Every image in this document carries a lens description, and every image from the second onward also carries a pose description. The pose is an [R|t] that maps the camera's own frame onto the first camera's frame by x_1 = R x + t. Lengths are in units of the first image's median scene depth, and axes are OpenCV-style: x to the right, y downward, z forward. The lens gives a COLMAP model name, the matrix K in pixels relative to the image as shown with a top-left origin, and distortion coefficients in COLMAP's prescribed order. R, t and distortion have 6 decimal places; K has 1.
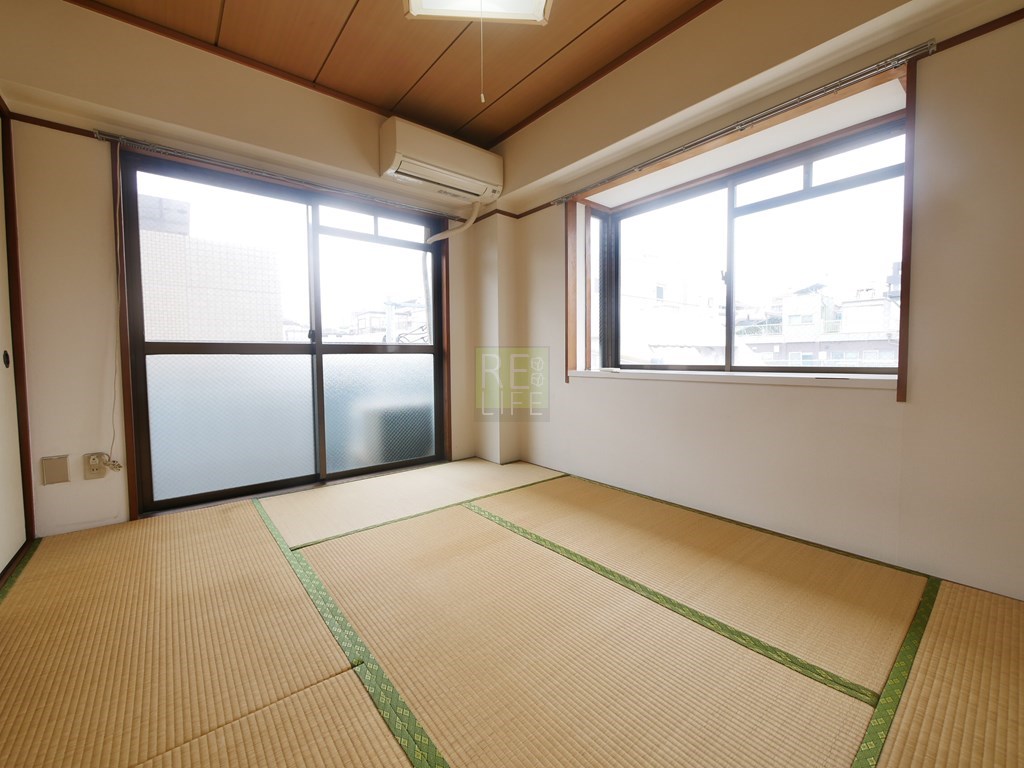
lens RADIAL K [[421.0, 0, 514.5], [0, 421.0, 380.8], [0, 0, 1]] dist [-0.005071, 0.000061]
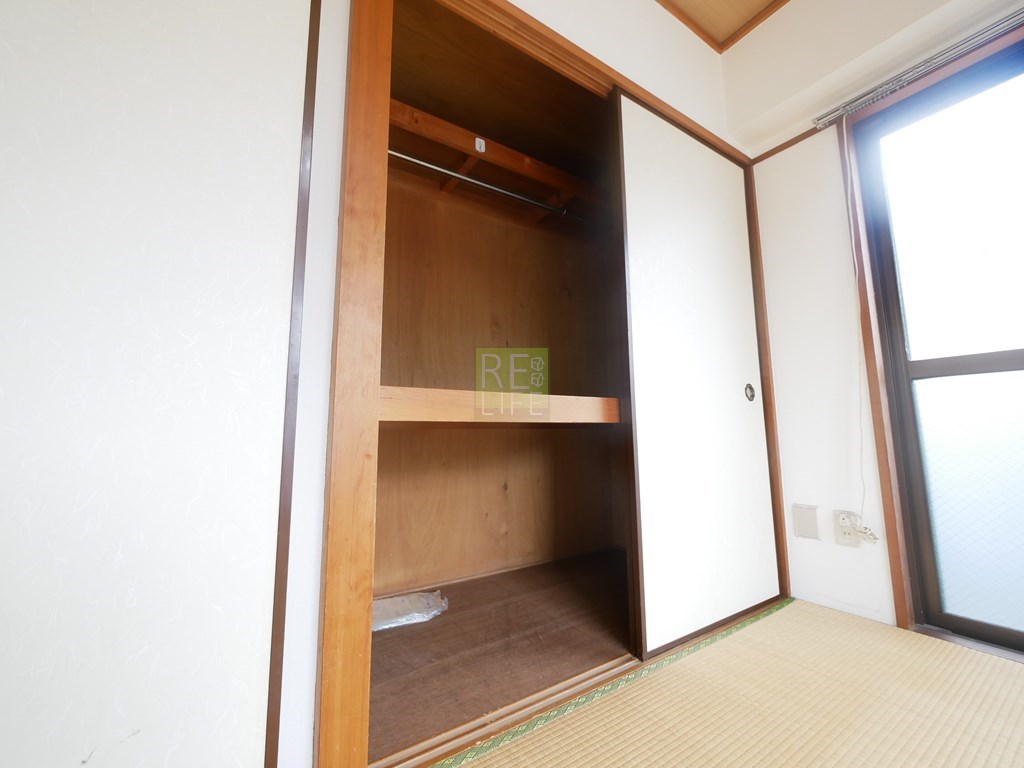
lens RADIAL K [[421.0, 0, 511.3], [0, 421.0, 377.3], [0, 0, 1]] dist [-0.005071, 0.000061]
pose [[-0.118454, -0.124487, -0.985125, -0.153289], [-0.044278, 0.991785, -0.120005, 0.052681], [0.991972, 0.029405, -0.122993, 0.518747]]
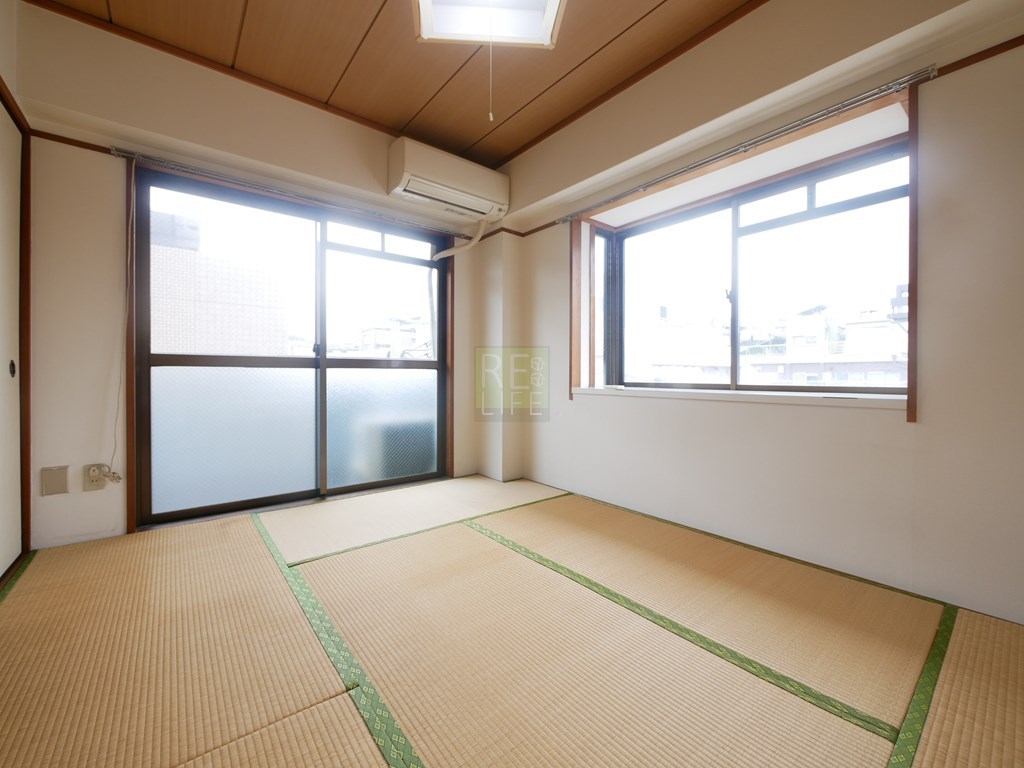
lens RADIAL K [[421.0, 0, 514.3], [0, 421.0, 381.0], [0, 0, 1]] dist [-0.005071, 0.000061]
pose [[0.999902, 0.011414, -0.008045, -0.001910], [-0.011740, 0.999060, -0.041728, 0.005160], [0.007561, 0.041819, 0.999097, 0.006774]]
